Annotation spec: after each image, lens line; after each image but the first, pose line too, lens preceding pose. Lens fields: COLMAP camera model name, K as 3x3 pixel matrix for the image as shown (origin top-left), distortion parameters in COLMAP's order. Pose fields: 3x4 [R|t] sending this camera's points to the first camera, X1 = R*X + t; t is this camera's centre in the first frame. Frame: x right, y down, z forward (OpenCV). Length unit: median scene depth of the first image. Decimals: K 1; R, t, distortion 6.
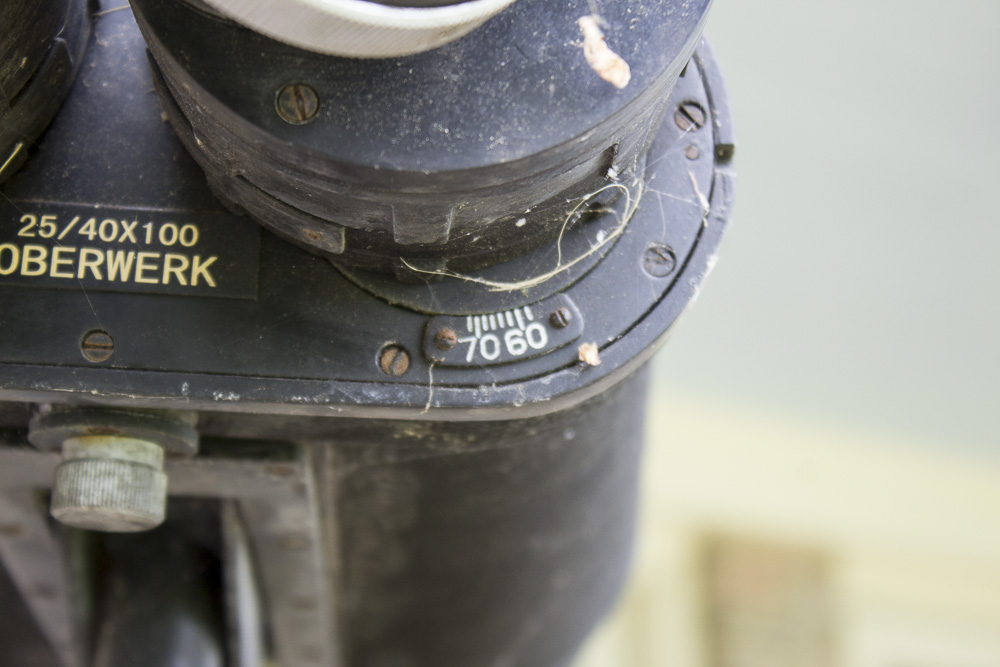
lens RADIAL K [[2347.1, 0, 494.6], [0, 2347.1, 335.3], [0, 0, 1]] dist [0.075715, 0.000000]
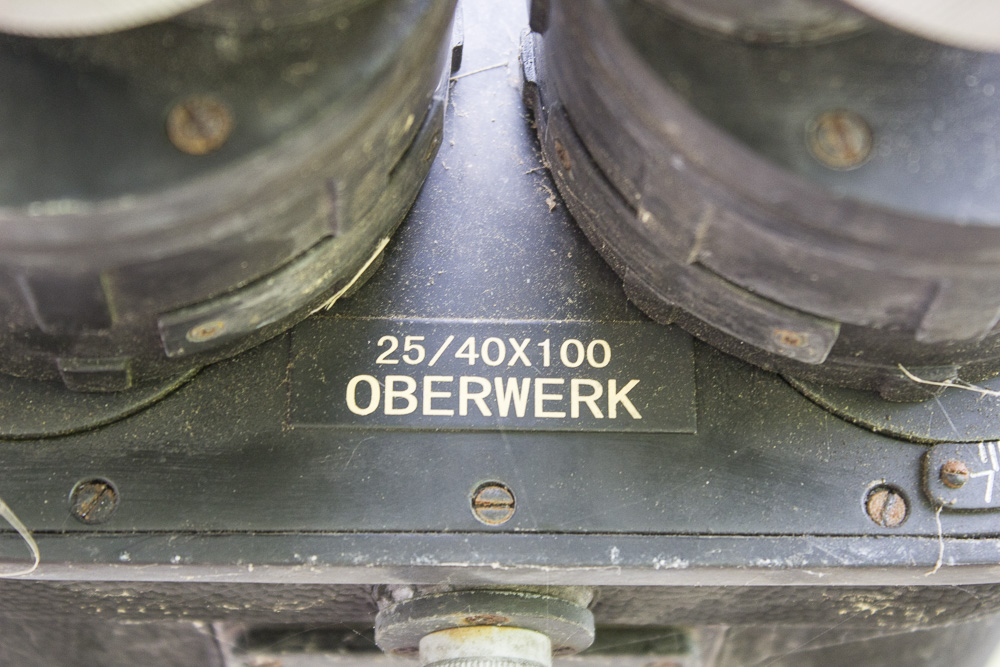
lens RADIAL K [[2347.1, 0, 505.5], [0, 2347.1, 333.0], [0, 0, 1]] dist [0.075715, 0.000000]
pose [[0.998784, -0.045039, 0.020026, -0.176682], [0.046698, 0.994662, -0.092013, 0.019319], [-0.015775, 0.092837, 0.995556, 0.248978]]
